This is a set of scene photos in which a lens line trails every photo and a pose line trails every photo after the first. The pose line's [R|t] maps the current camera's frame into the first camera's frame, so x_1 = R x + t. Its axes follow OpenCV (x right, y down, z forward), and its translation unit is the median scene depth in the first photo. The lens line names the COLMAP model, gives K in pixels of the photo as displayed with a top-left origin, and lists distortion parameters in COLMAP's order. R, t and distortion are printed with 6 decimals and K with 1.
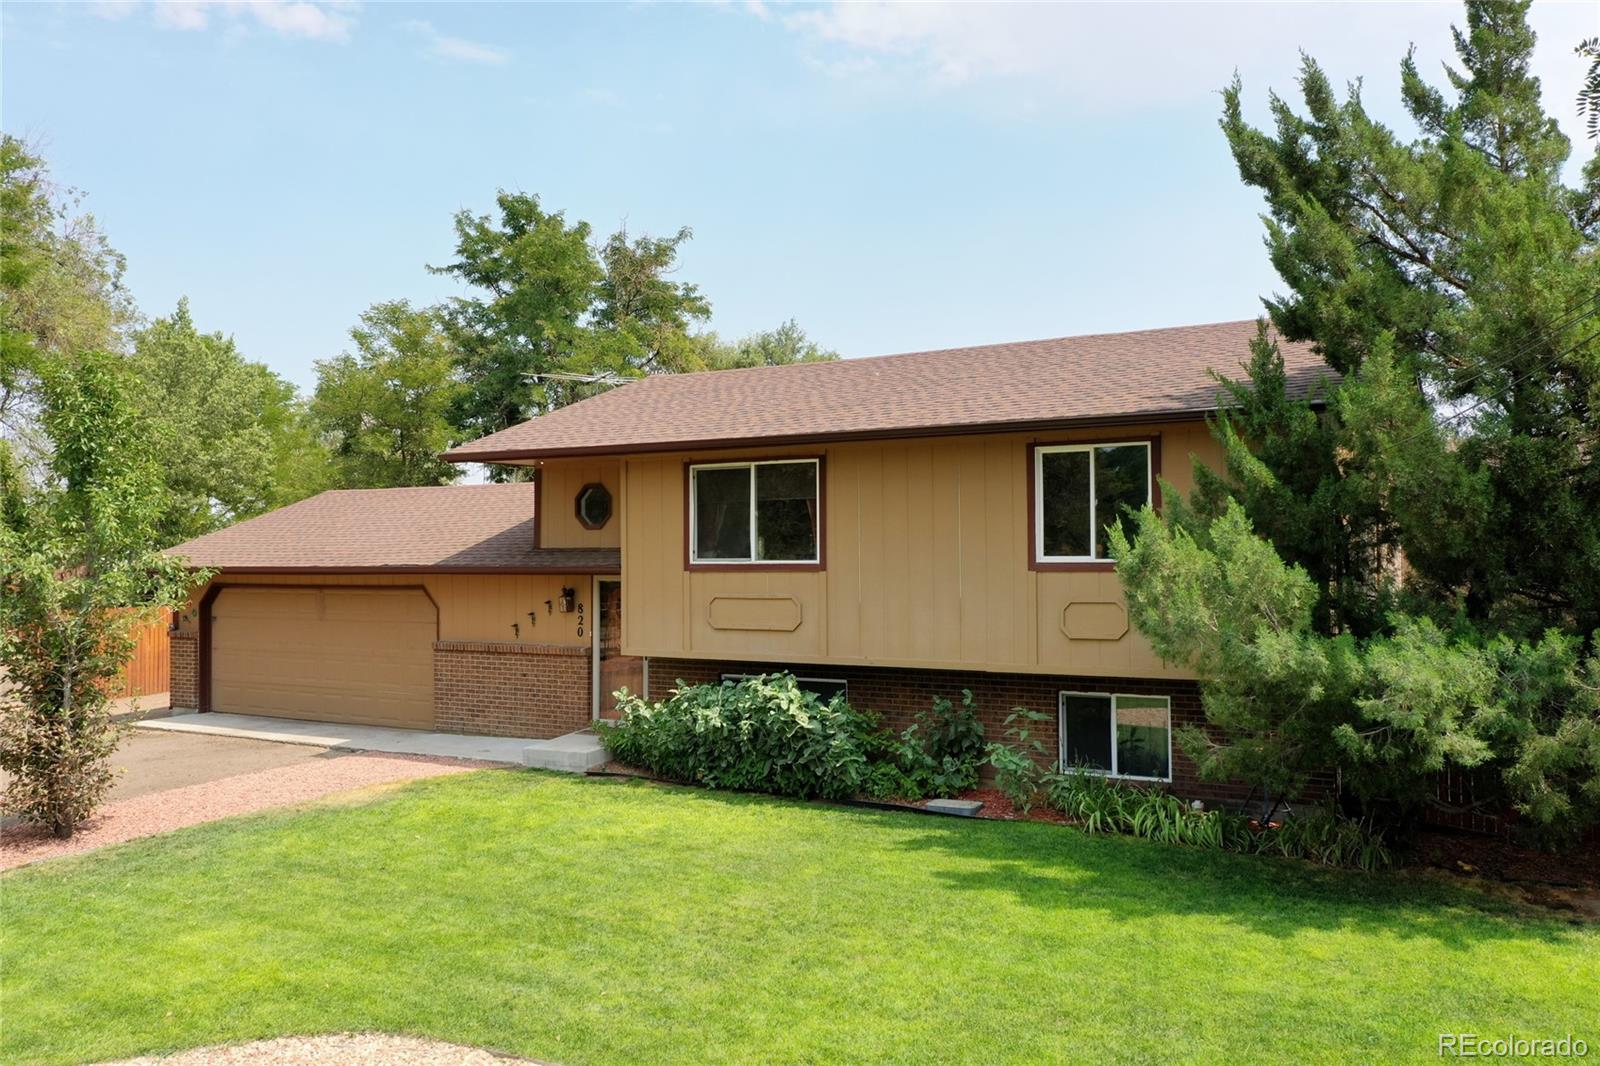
lens RADIAL K [[1270.5, 0, 797.9], [0, 1270.5, 530.6], [0, 0, 1]] dist [-0.007724, 0.015244]
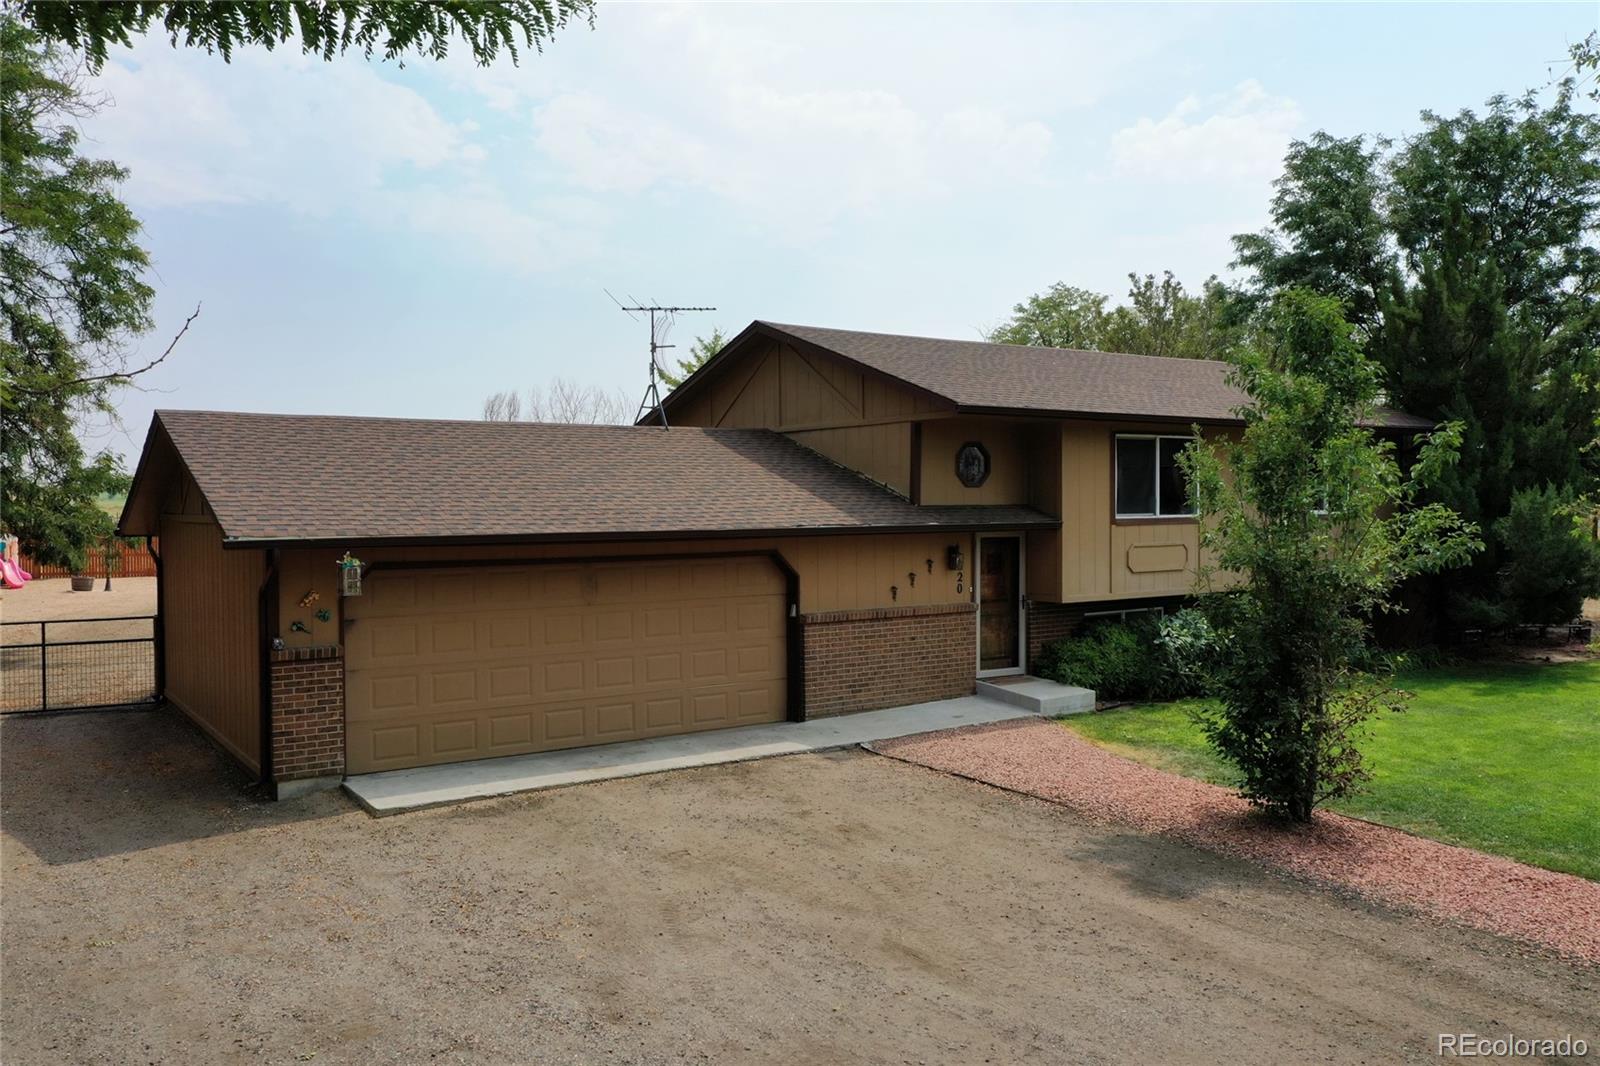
lens RADIAL K [[1270.5, 0, 798.2], [0, 1270.5, 533.8], [0, 0, 1]] dist [-0.007724, 0.015244]
pose [[0.428894, -0.014278, 0.903242, -1.136217], [-0.006308, 0.999803, 0.018800, 0.017748], [-0.903333, -0.013760, 0.428720, 0.682673]]
